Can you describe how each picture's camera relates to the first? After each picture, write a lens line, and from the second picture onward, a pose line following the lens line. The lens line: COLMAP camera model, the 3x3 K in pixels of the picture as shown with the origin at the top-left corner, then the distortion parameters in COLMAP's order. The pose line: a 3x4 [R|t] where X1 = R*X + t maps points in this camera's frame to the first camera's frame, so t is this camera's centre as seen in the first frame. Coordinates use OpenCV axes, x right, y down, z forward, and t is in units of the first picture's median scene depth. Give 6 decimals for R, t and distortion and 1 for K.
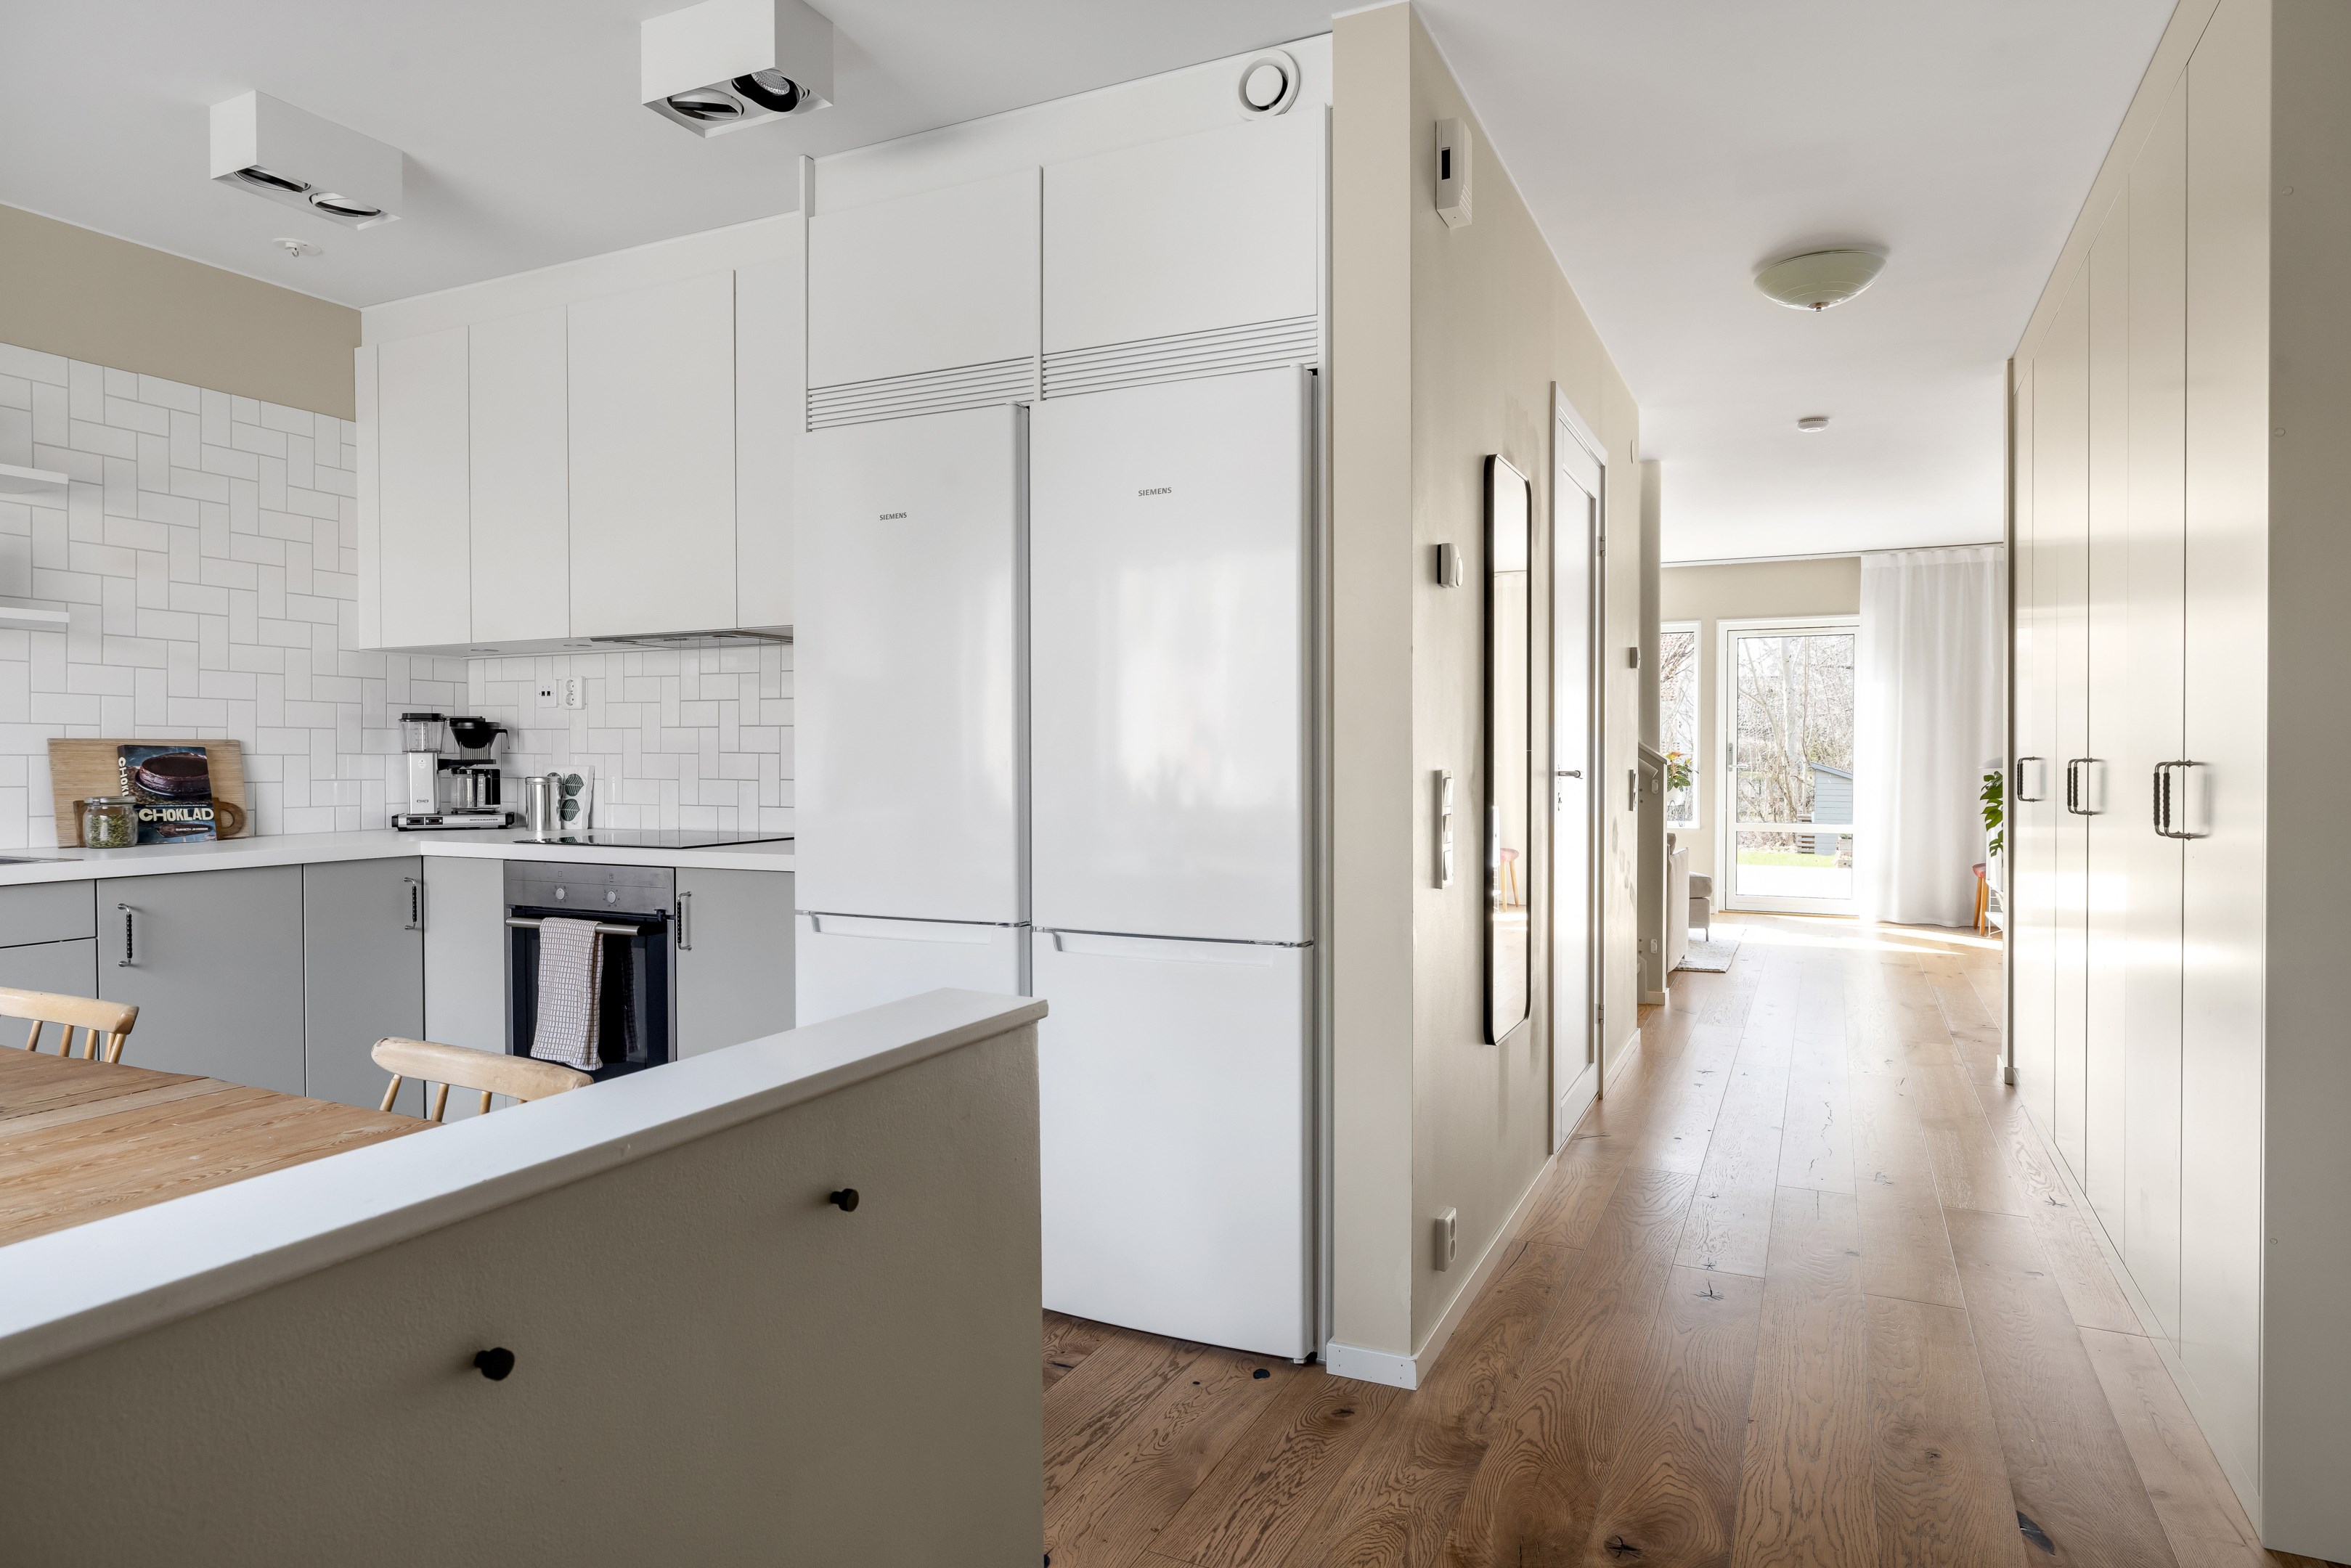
lens RADIAL K [[1450.4, 0, 1183.6], [0, 1450.4, 763.6], [0, 0, 1]] dist [0.037991, 0.000294]
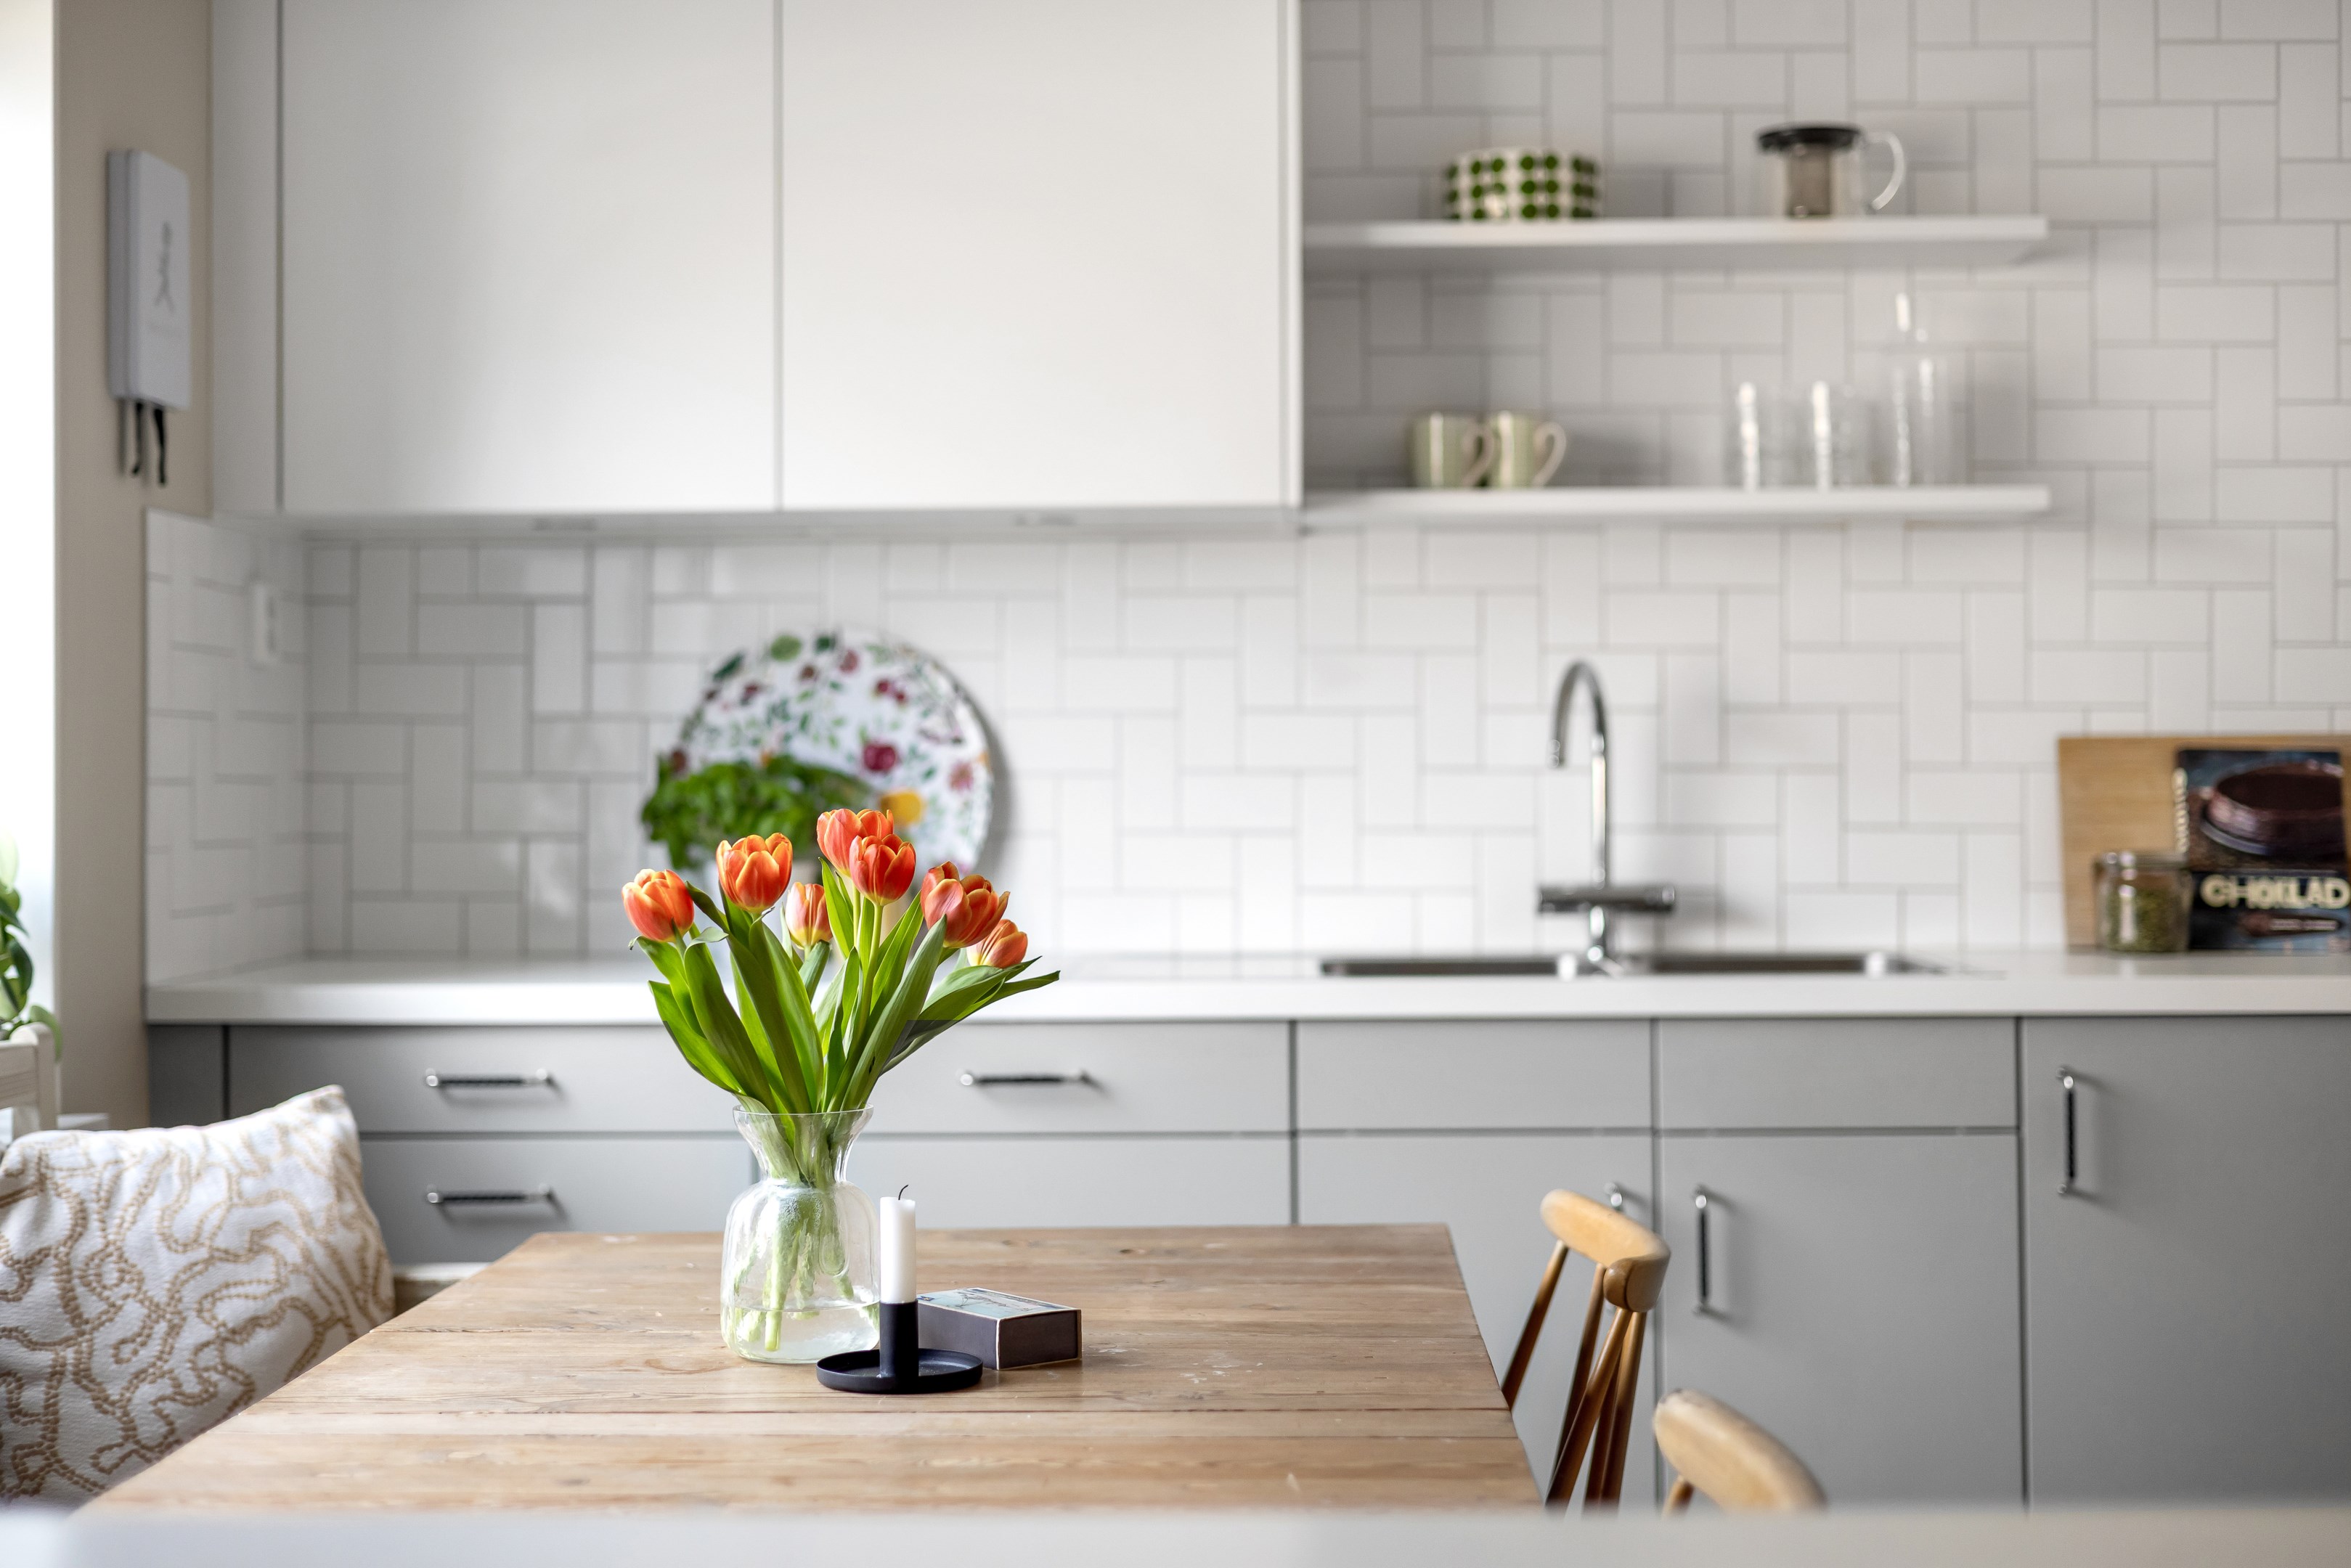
lens RADIAL K [[3344.6, 0, 1144.1], [0, 3344.6, 712.5], [0, 0, 1]] dist [-0.006068, 0.000000]
pose [[0.382942, -0.017909, -0.923599, 0.167950], [-0.003228, 0.999780, -0.020725, 0.000074], [0.923767, 0.010918, 0.382800, 0.249313]]
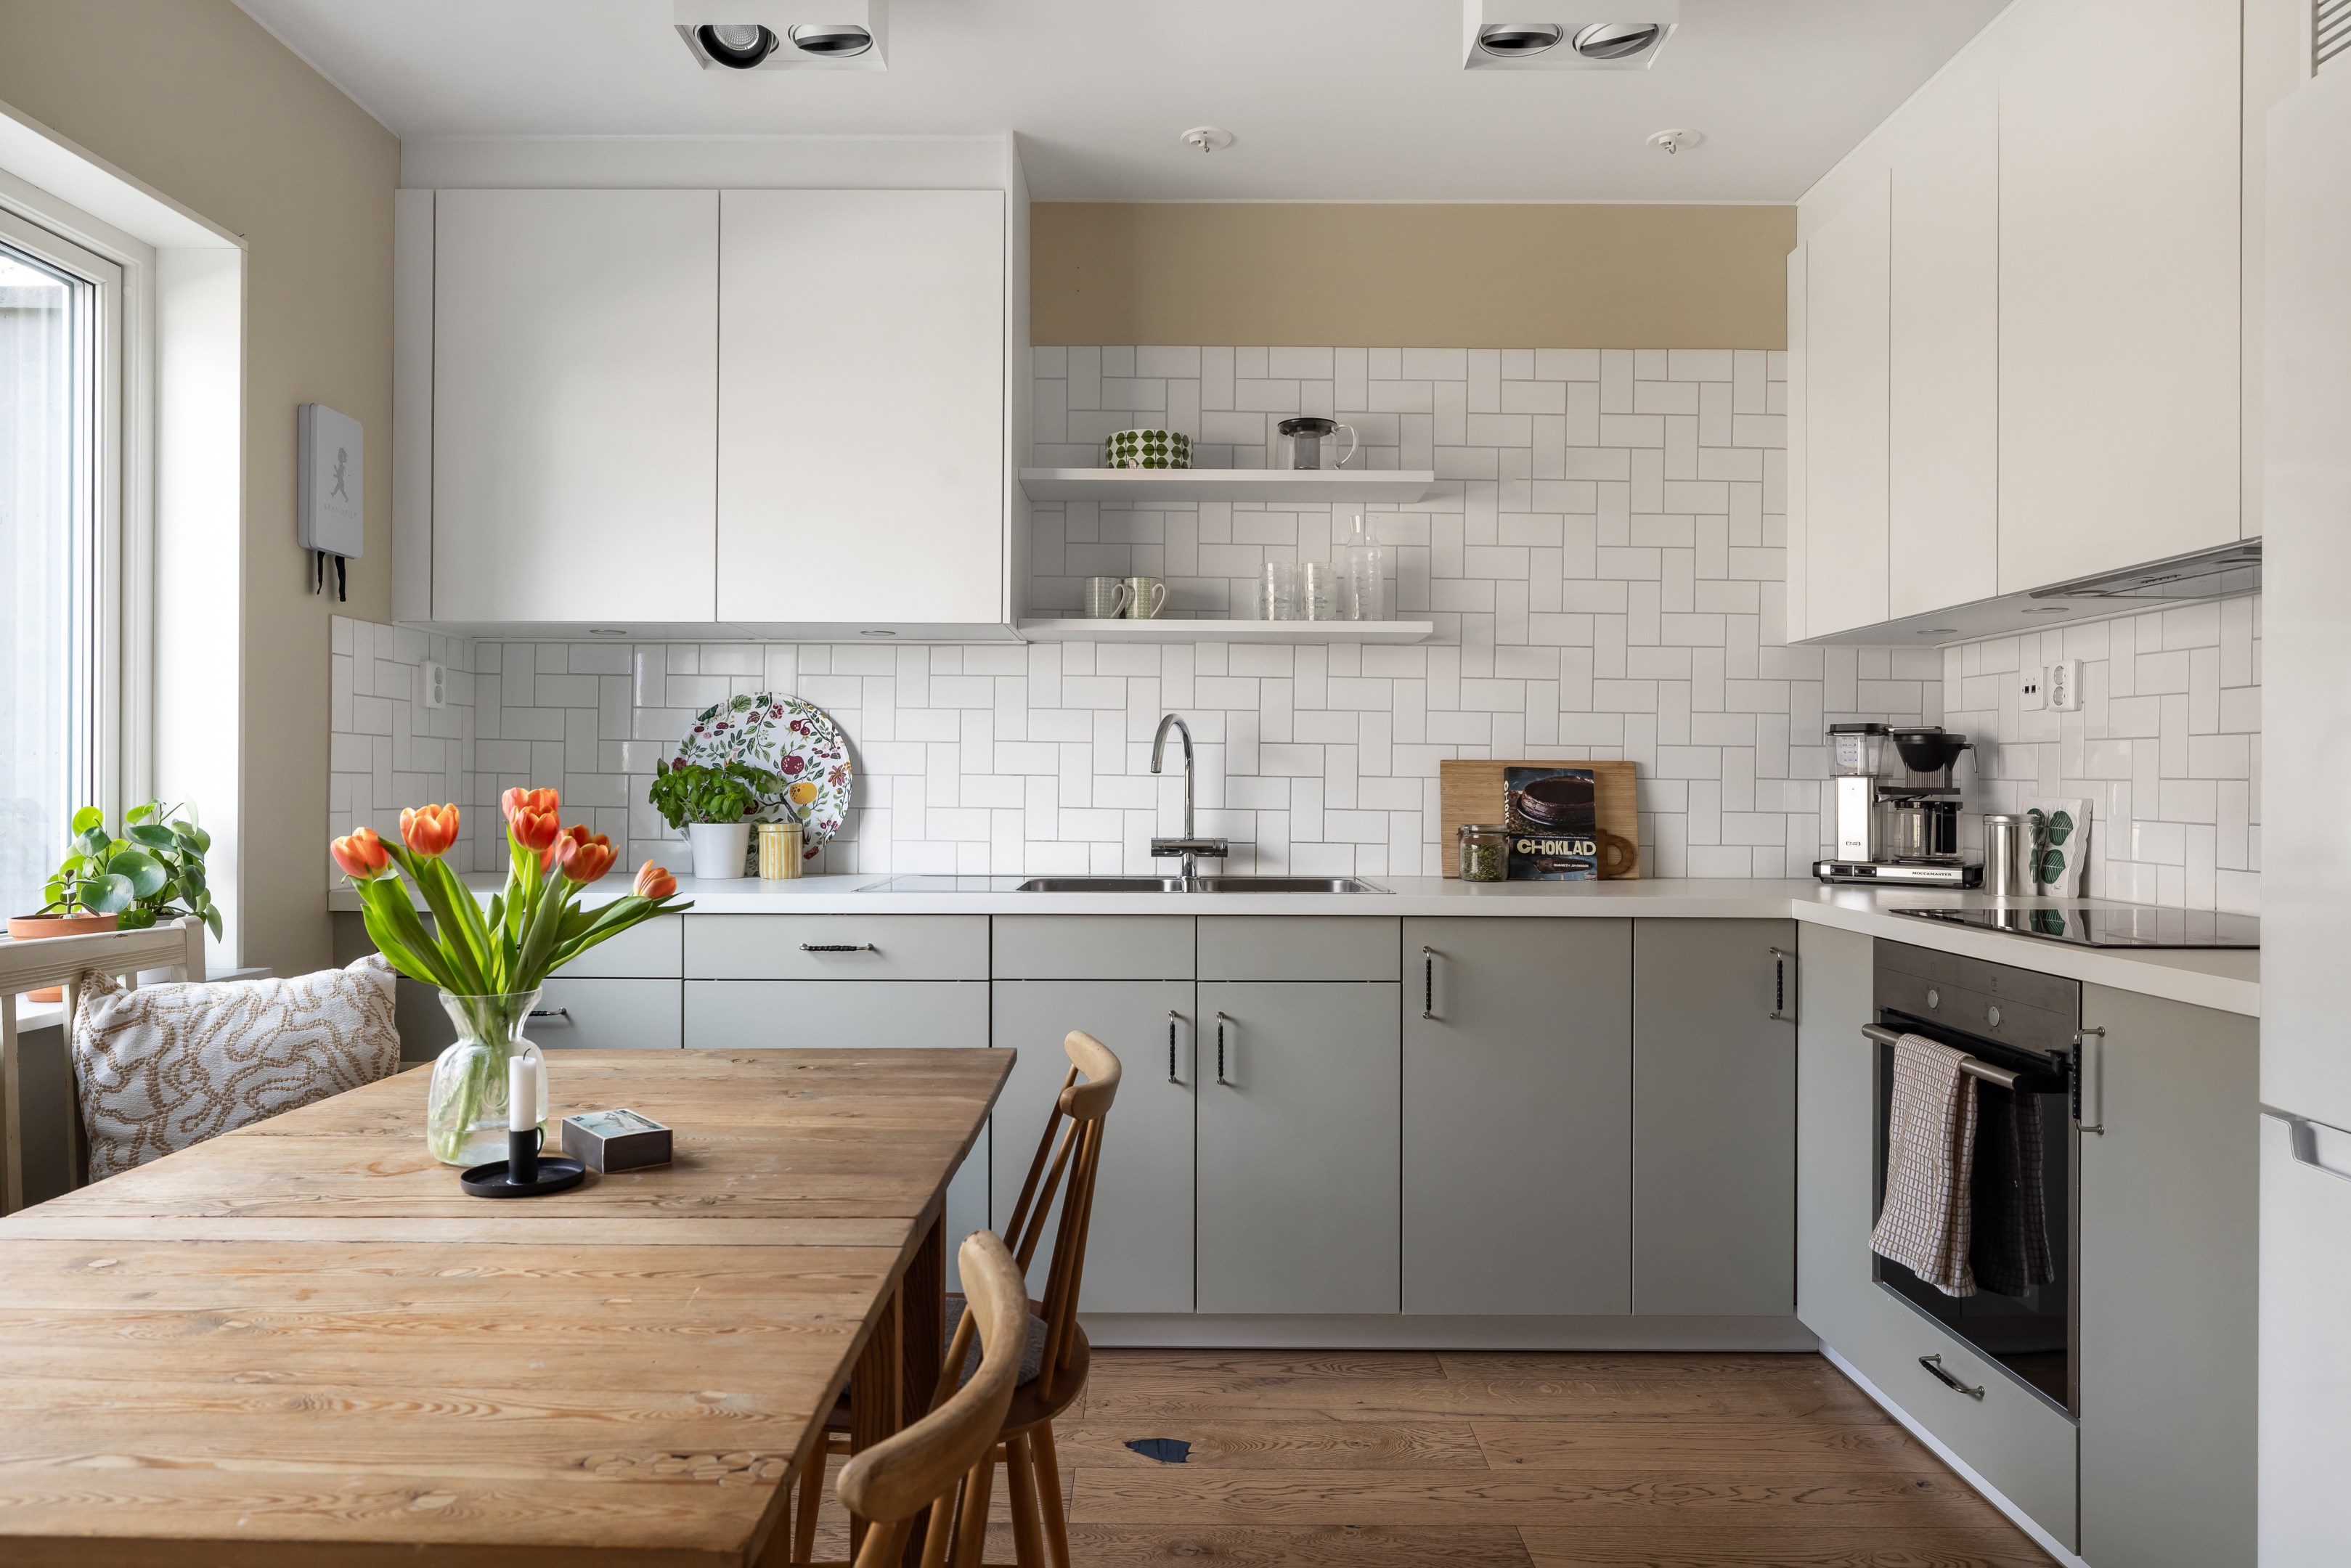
lens RADIAL K [[1515.0, 0, 1179.8], [0, 1515.0, 777.2], [0, 0, 1]] dist [-0.011754, 0.008386]
pose [[0.421713, -0.000077, -0.906730, 0.026577], [-0.014293, 0.999875, -0.006733, 0.002526], [0.906617, 0.015799, 0.421659, 0.420242]]
